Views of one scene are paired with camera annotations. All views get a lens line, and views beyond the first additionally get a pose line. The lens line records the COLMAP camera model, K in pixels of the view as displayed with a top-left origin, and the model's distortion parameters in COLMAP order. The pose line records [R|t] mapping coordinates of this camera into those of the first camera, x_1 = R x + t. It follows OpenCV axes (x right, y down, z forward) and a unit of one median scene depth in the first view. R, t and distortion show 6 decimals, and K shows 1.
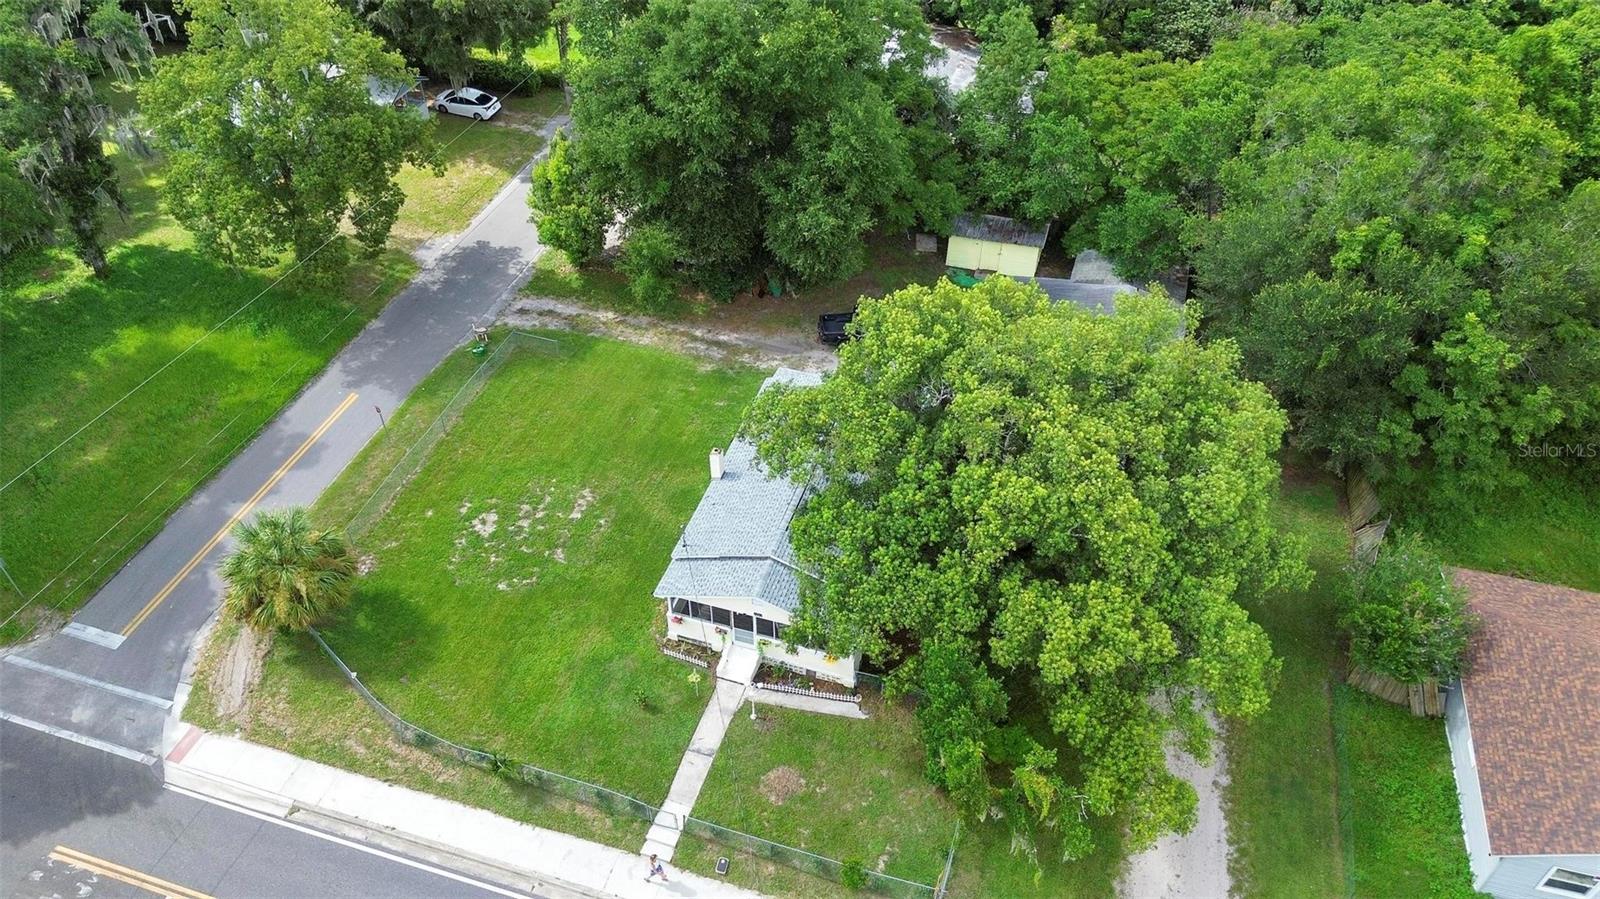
lens RADIAL K [[1127.0, 0, 800.0], [0, 1127.0, 449.5], [0, 0, 1]] dist [0.088419, -0.094479]
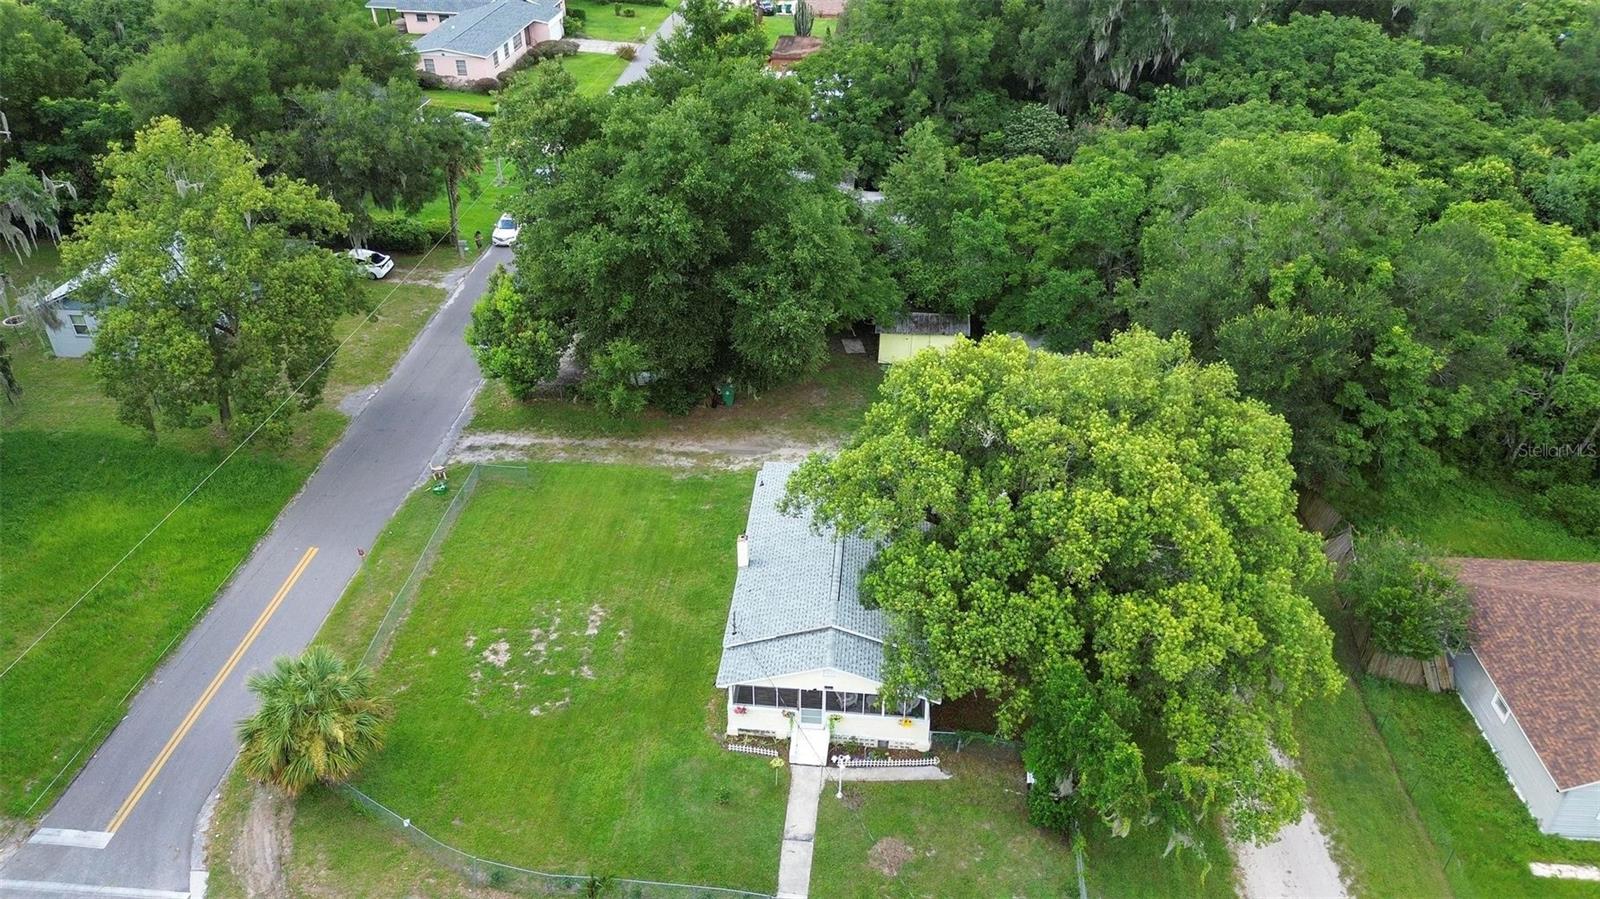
lens RADIAL K [[1127.0, 0, 800.0], [0, 1127.0, 449.5], [0, 0, 1]] dist [0.088419, -0.094479]
pose [[0.976006, -0.113064, 0.186090, -0.207761], [0.140045, 0.980359, -0.138864, 0.072085], [-0.166735, 0.161593, 0.972670, 0.015045]]
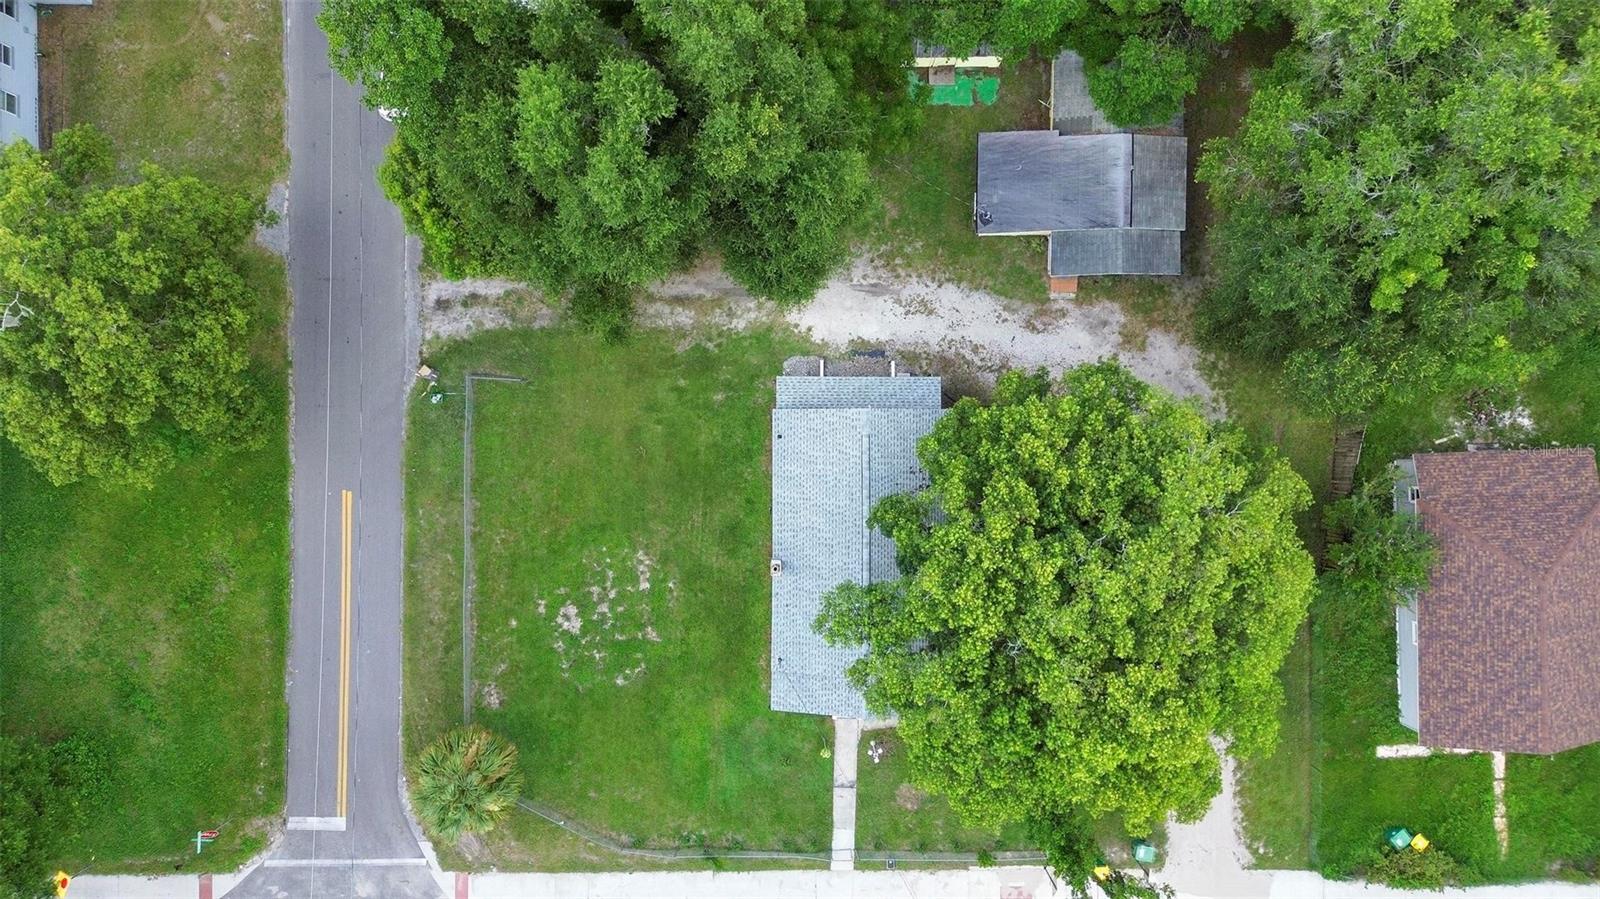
lens RADIAL K [[1129.5, 0, 800.0], [0, 1129.5, 449.5], [0, 0, 1]] dist [0.102435, -0.122170]
pose [[0.956265, -0.292303, -0.010782, -0.008428], [0.200265, 0.627408, 0.752498, -0.890649], [-0.213193, -0.721747, 0.658506, 0.391159]]
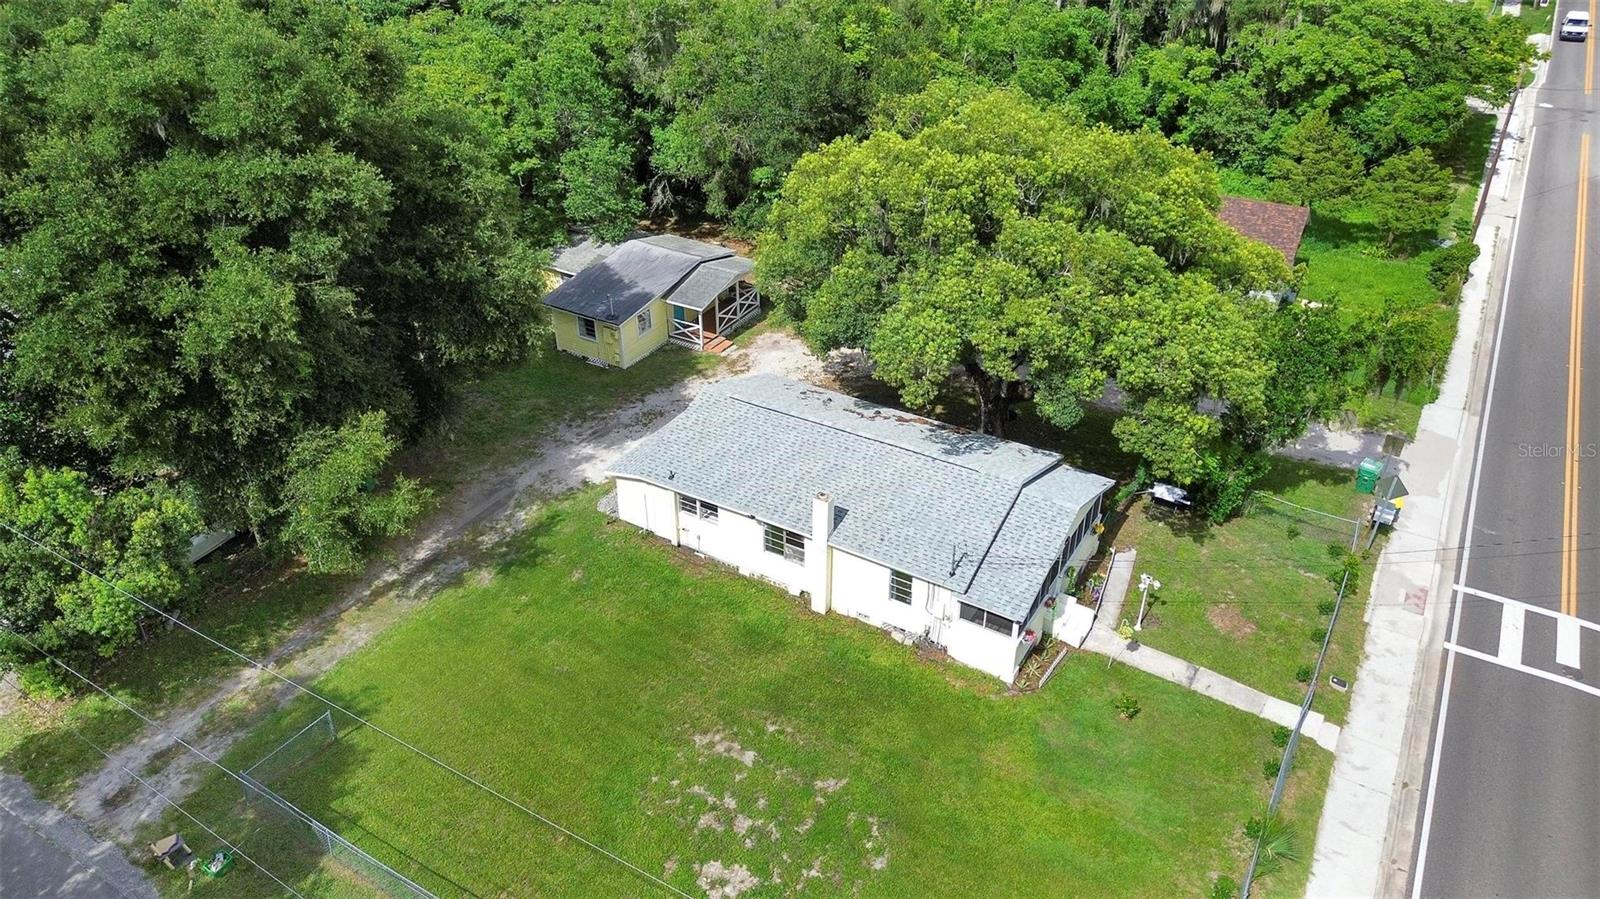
lens RADIAL K [[1127.0, 0, 800.0], [0, 1127.0, 449.5], [0, 0, 1]] dist [0.088419, -0.094479]
pose [[0.231820, -0.515046, 0.825220, -0.681898], [0.649558, 0.713445, 0.262811, -0.227766], [-0.724109, 0.475104, 0.499943, 0.655845]]
